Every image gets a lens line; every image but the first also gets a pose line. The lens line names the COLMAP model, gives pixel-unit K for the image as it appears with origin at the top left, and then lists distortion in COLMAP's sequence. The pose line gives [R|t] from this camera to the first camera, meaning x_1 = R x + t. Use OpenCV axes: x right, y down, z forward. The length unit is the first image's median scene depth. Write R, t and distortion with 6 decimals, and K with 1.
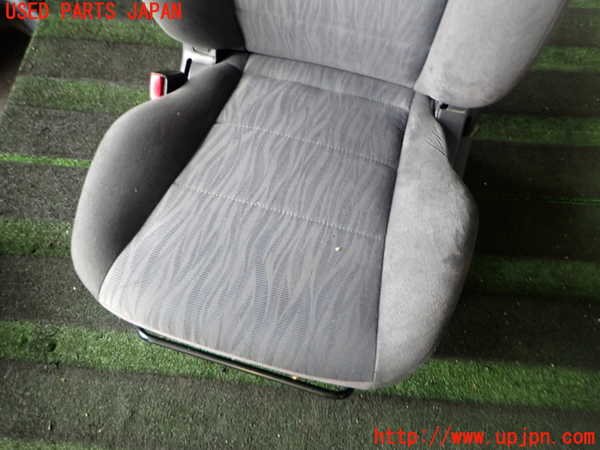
lens RADIAL K [[440.6, 0, 300.0], [0, 440.6, 225.0], [0, 0, 1]] dist [0.023930, -0.002425]
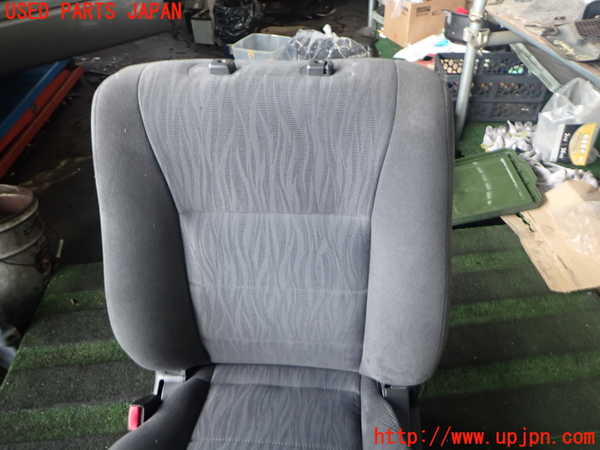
lens RADIAL K [[444.5, 0, 295.4], [0, 444.5, 238.5], [0, 0, 1]] dist [0.025805, -0.011865]
pose [[0.982466, -0.143490, 0.119046, 0.002568], [0.182980, 0.864583, -0.467991, -0.093673], [-0.035773, 0.481568, 0.875678, -0.196384]]
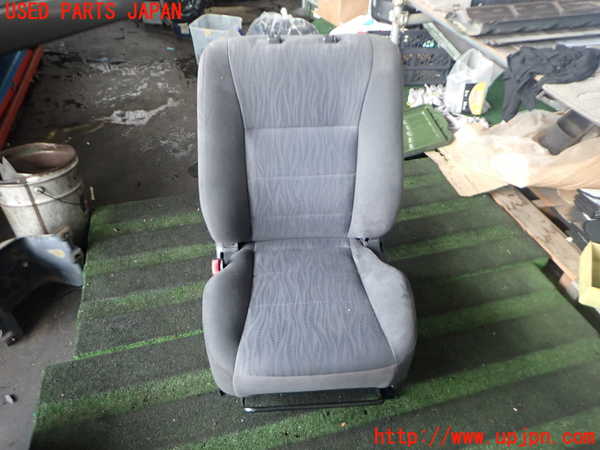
lens RADIAL K [[444.5, 0, 295.4], [0, 444.5, 238.5], [0, 0, 1]] dist [0.025805, -0.011865]
pose [[0.940183, -0.223578, 0.257037, -0.428534], [0.313494, 0.863108, -0.395936, 0.364731], [-0.133329, 0.452832, 0.881571, -0.608498]]
